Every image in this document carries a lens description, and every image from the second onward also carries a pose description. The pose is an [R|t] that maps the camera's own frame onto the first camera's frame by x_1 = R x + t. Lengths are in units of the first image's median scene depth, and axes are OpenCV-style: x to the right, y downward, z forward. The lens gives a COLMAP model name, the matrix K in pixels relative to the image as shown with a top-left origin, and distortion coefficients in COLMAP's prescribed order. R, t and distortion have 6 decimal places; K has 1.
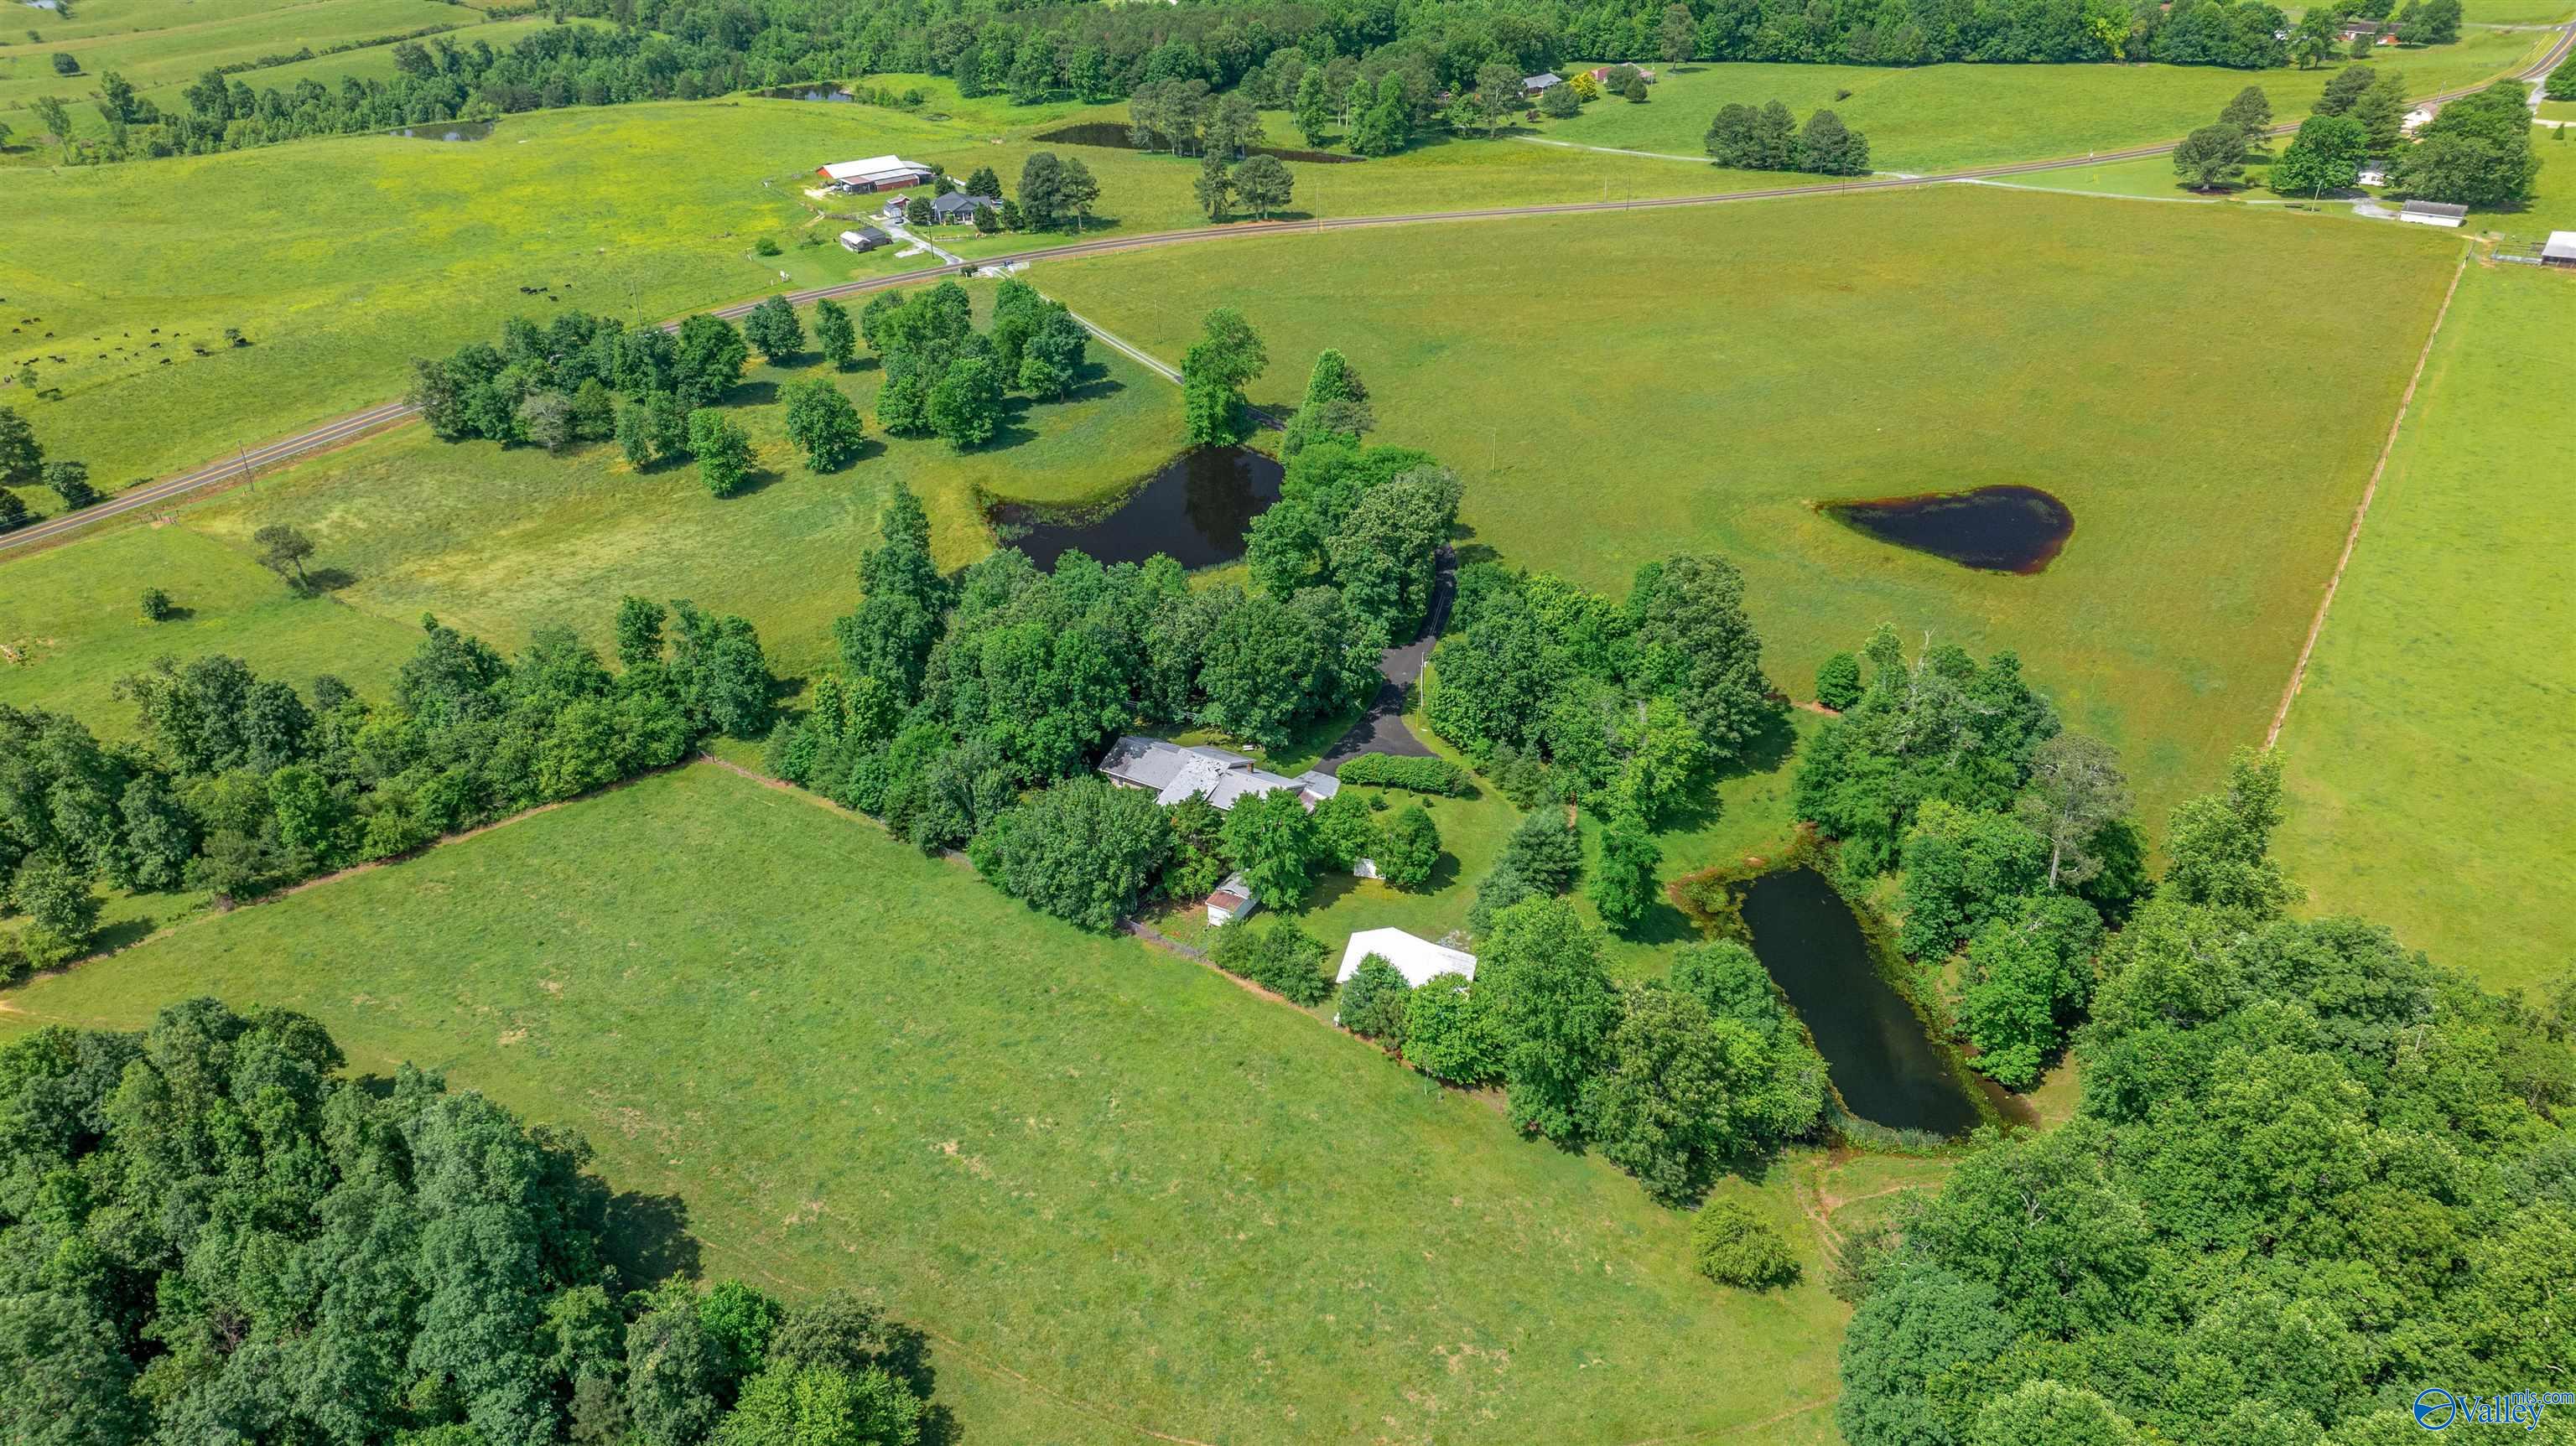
lens RADIAL K [[1811.7, 0, 1288.8], [0, 1811.7, 684.8], [0, 0, 1]] dist [-0.029534, 0.028331]
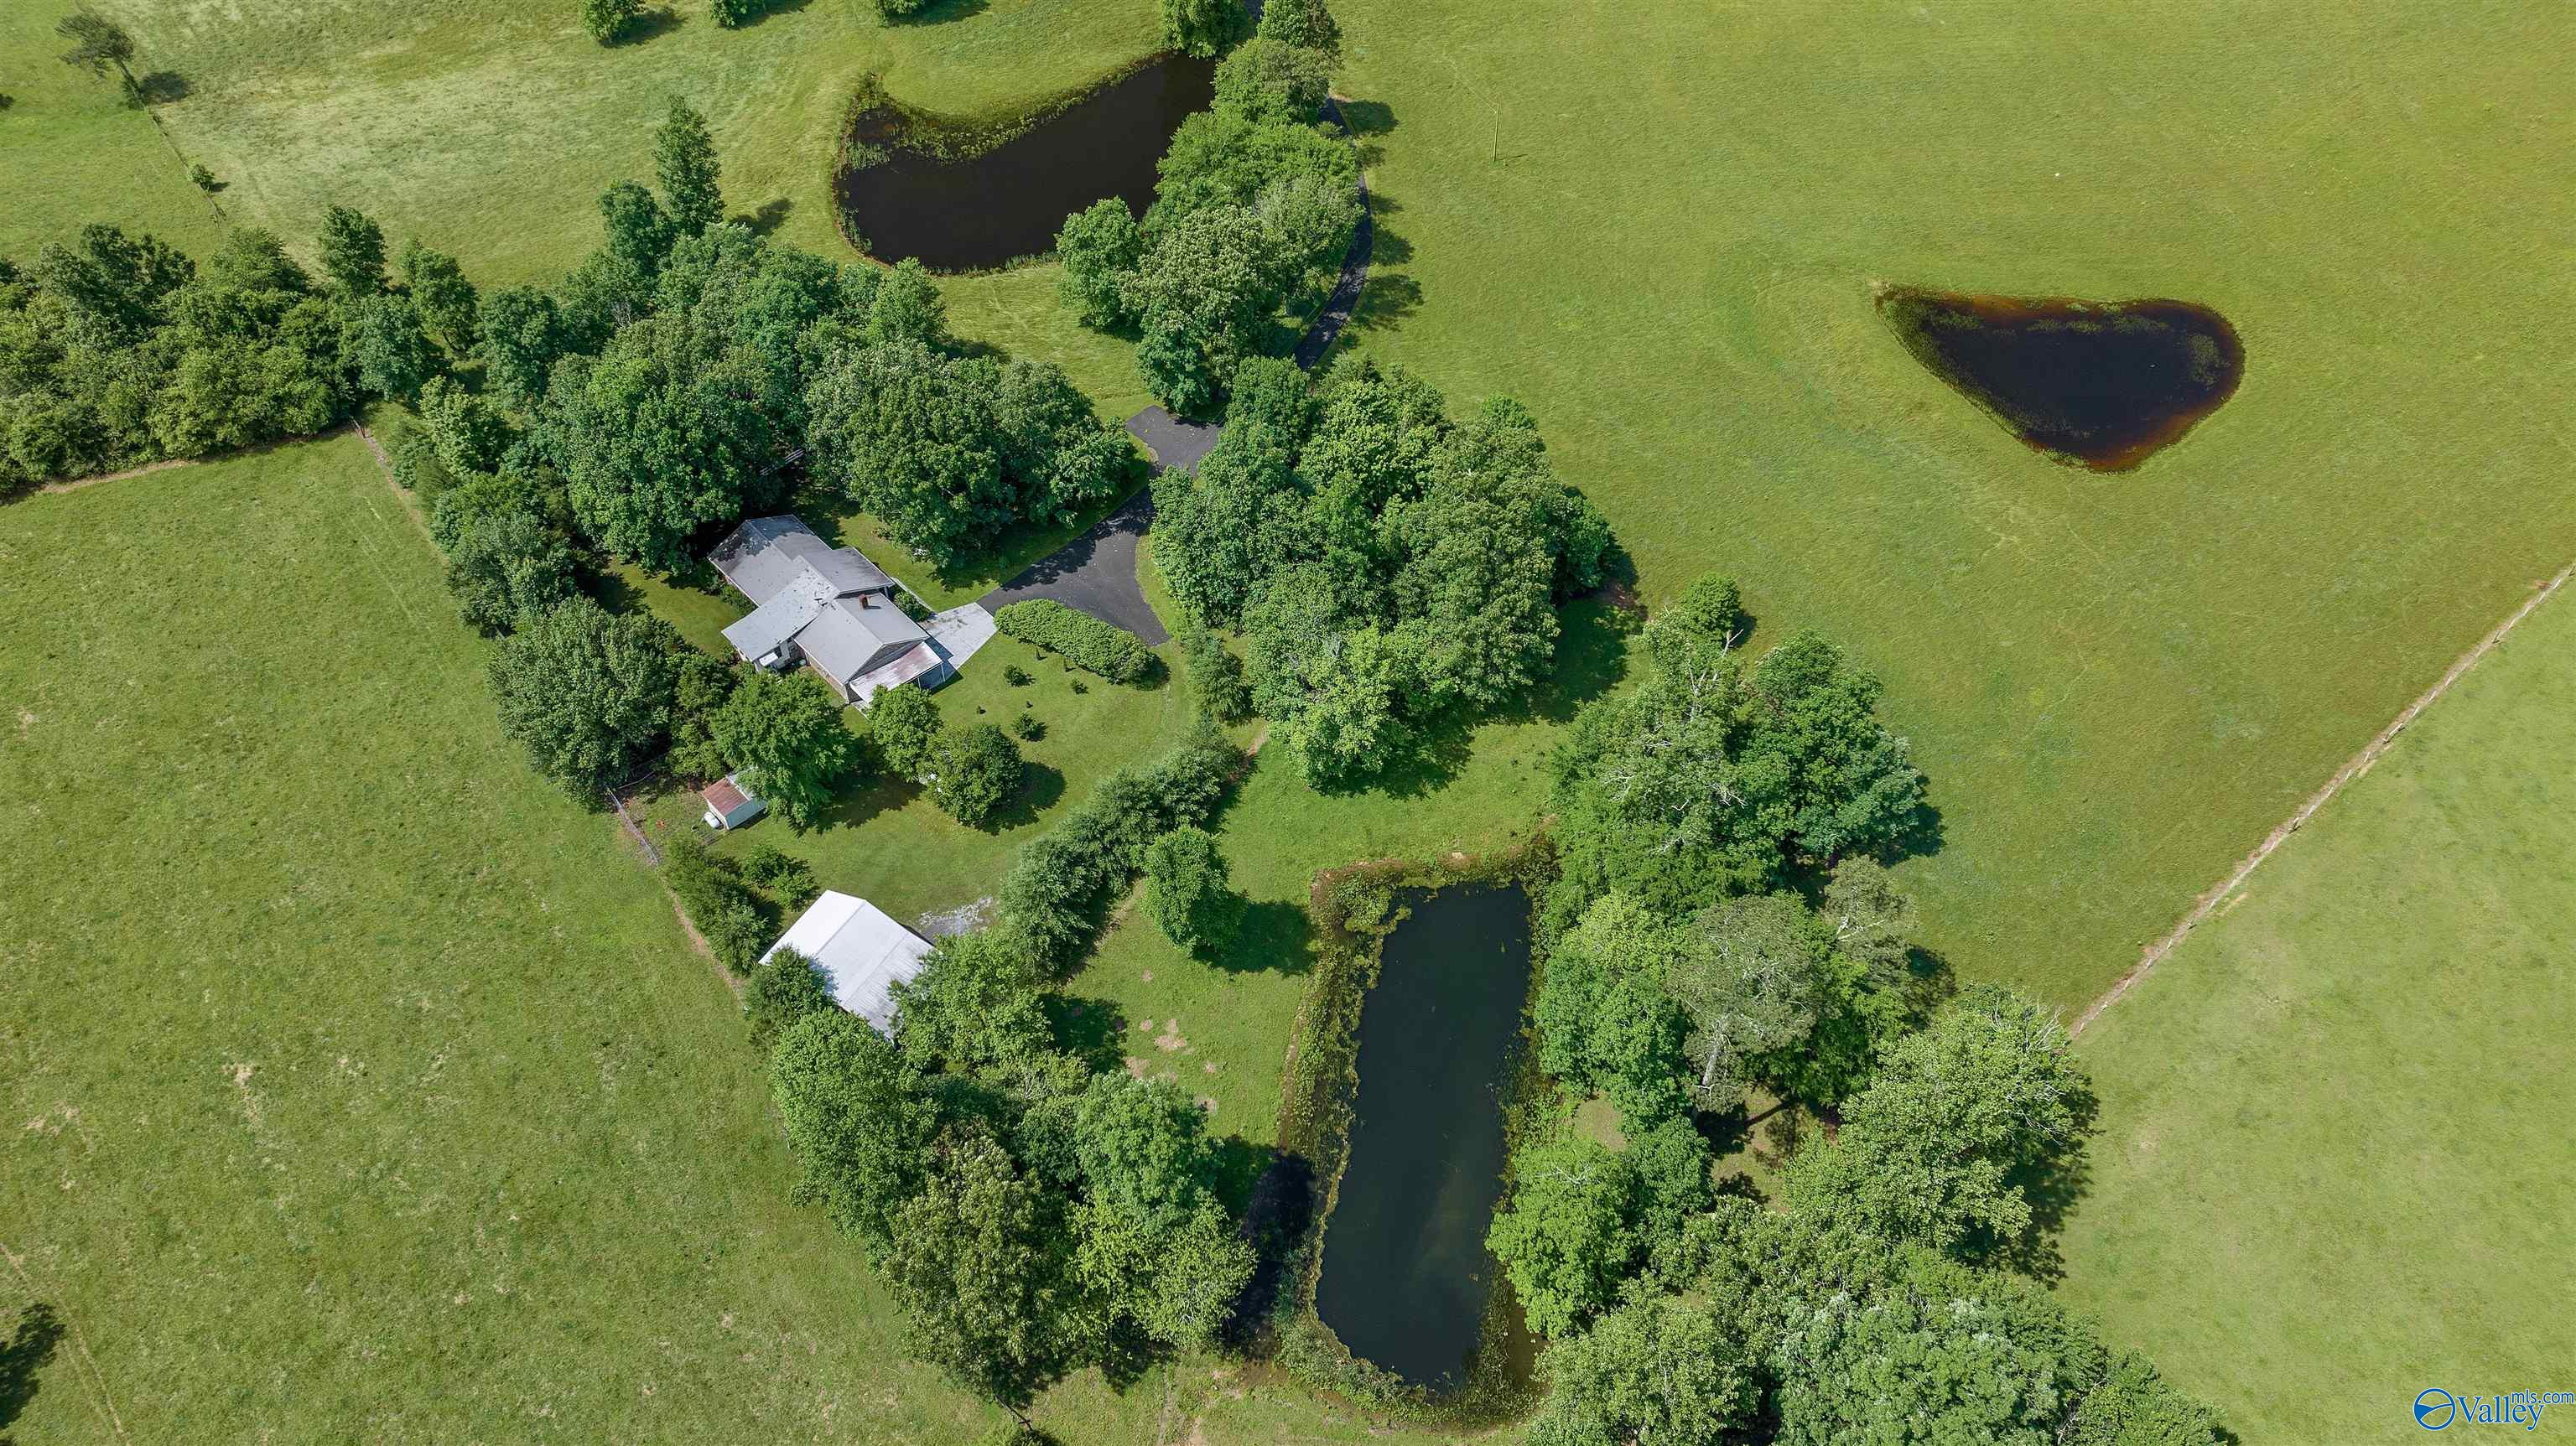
lens RADIAL K [[1811.7, 0, 1287.3], [0, 1811.7, 694.5], [0, 0, 1]] dist [-0.029534, 0.028331]
pose [[0.958705, 0.215824, -0.185213, 0.210518], [-0.148037, 0.934757, 0.322977, -0.134497], [0.242835, -0.282221, 0.928107, 0.199550]]
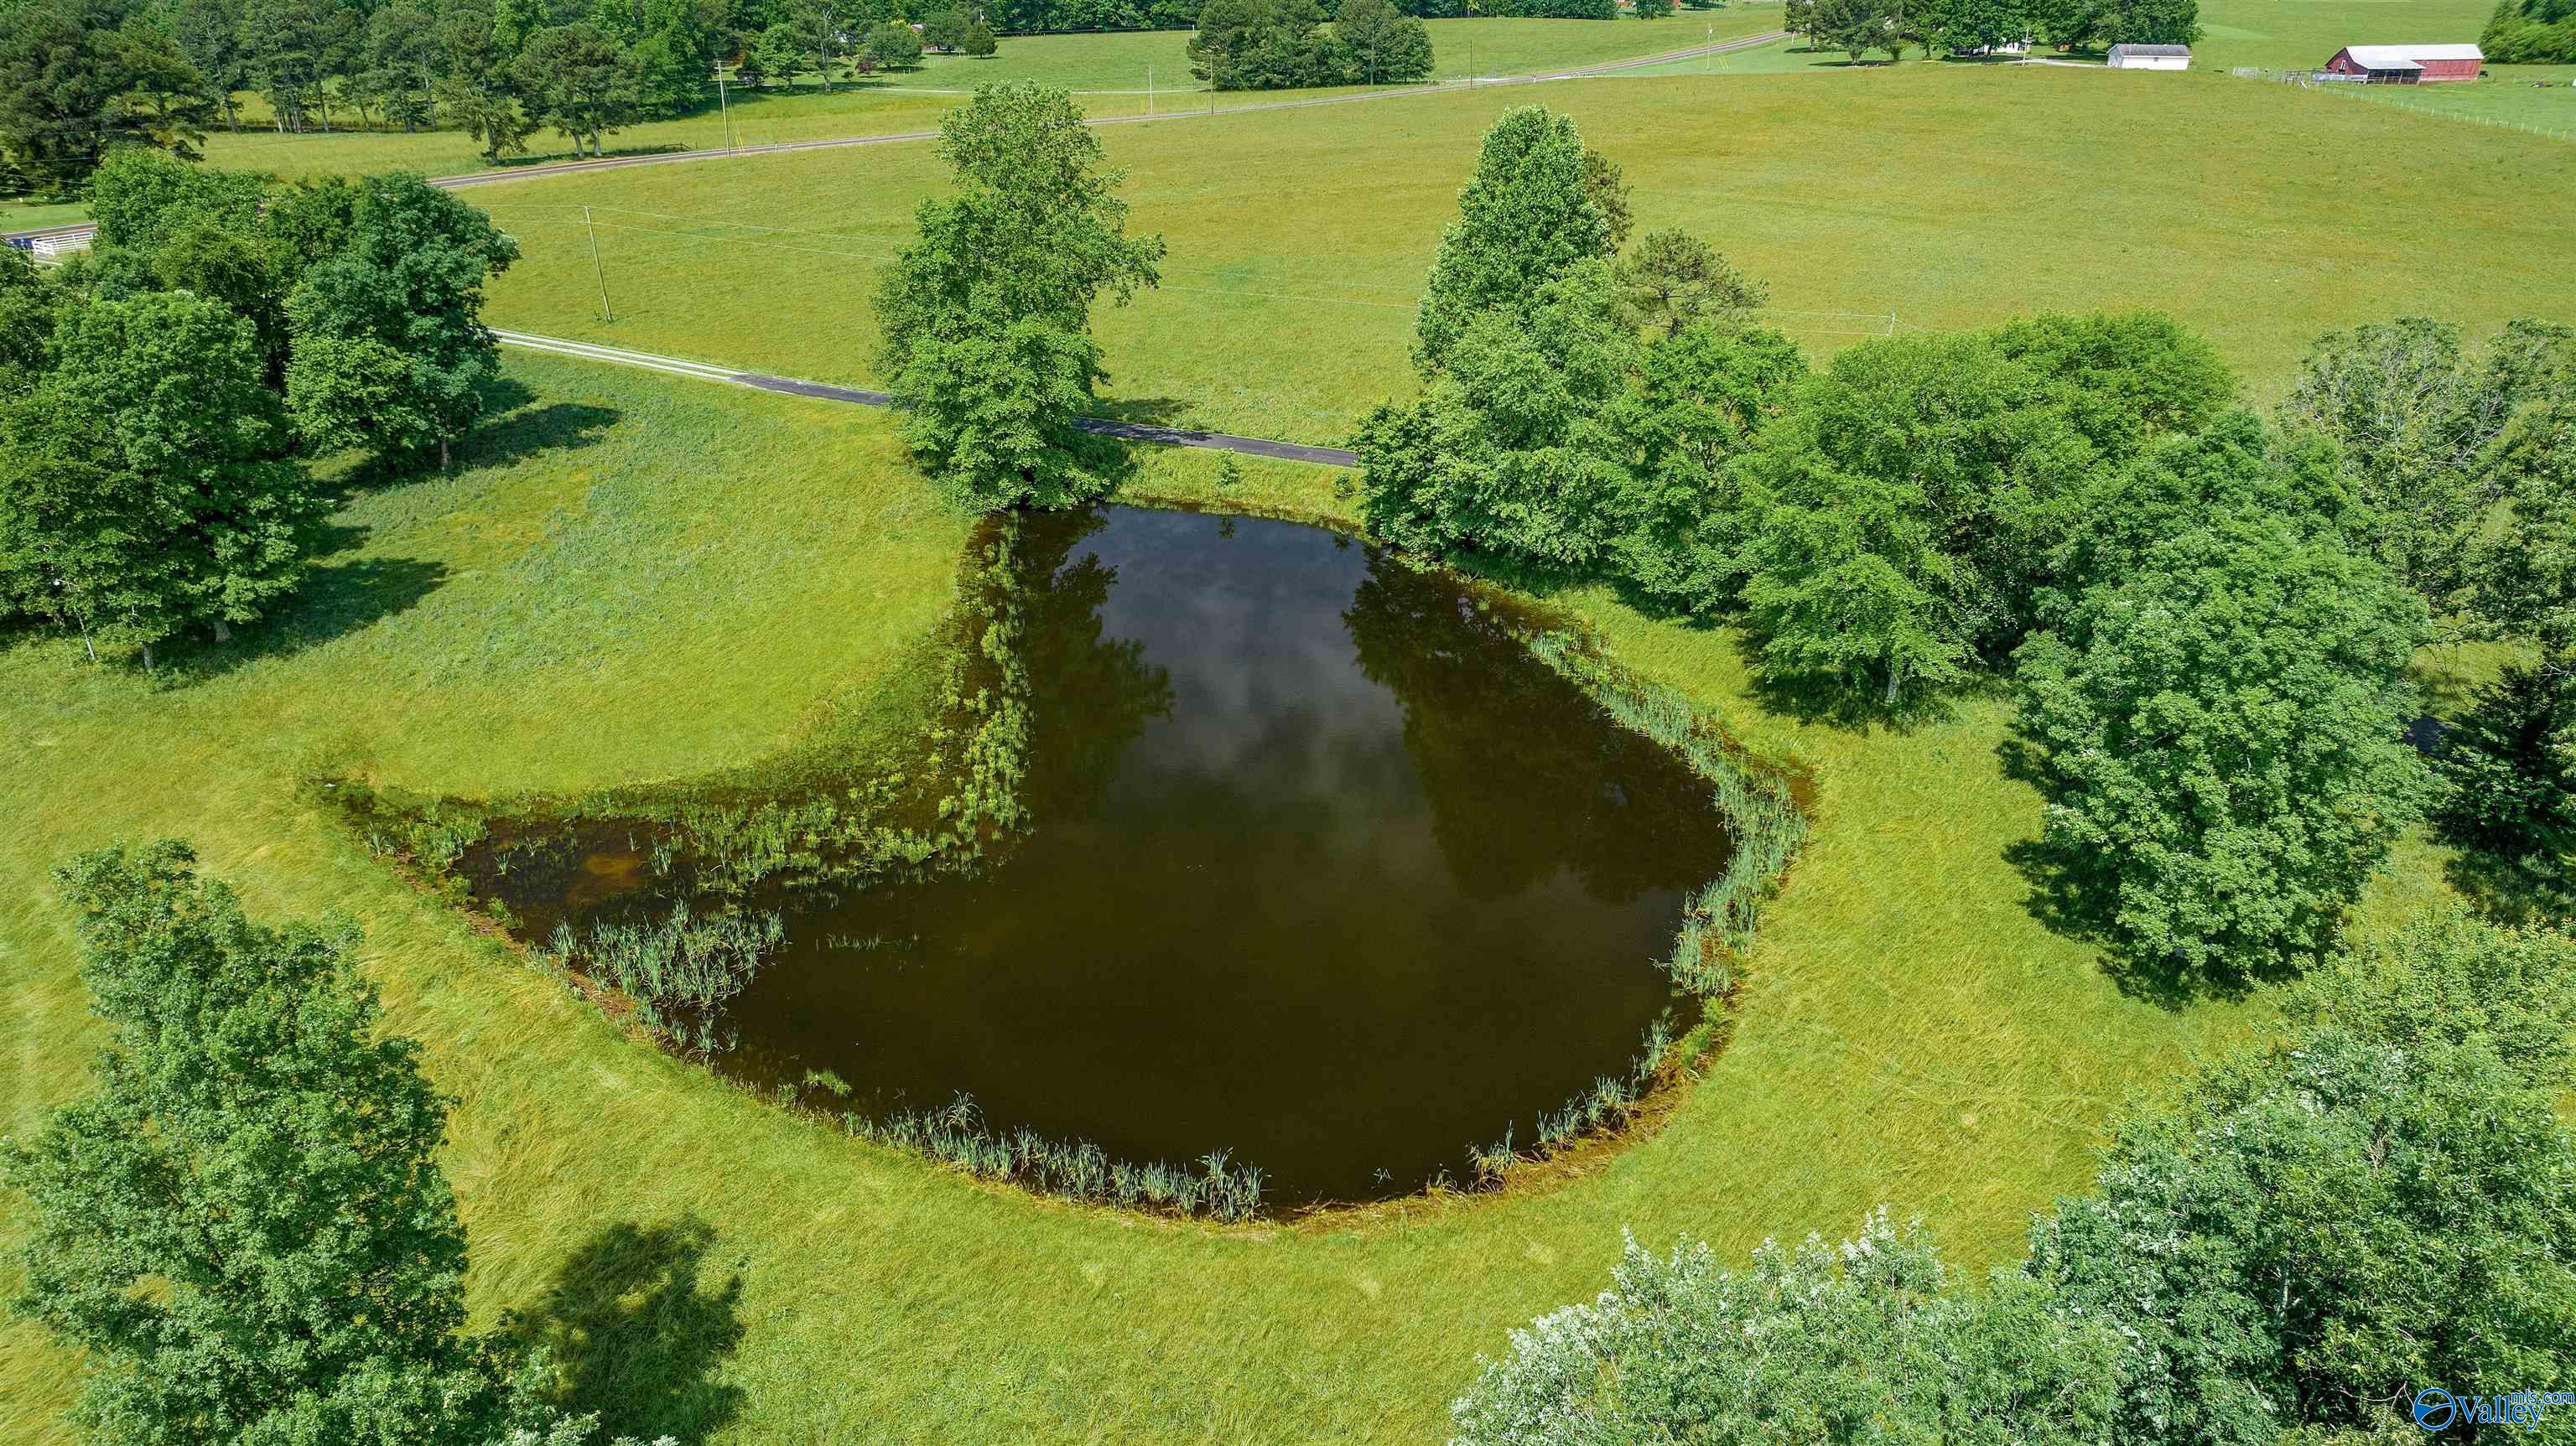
lens RADIAL K [[1811.7, 0, 1287.9], [0, 1811.7, 720.2], [0, 0, 1]] dist [-0.029534, 0.028331]
pose [[0.855809, -0.199699, 0.477192, -0.169461], [0.230831, 0.972970, -0.006803, -0.084151], [-0.462935, 0.115973, 0.878773, 0.707344]]
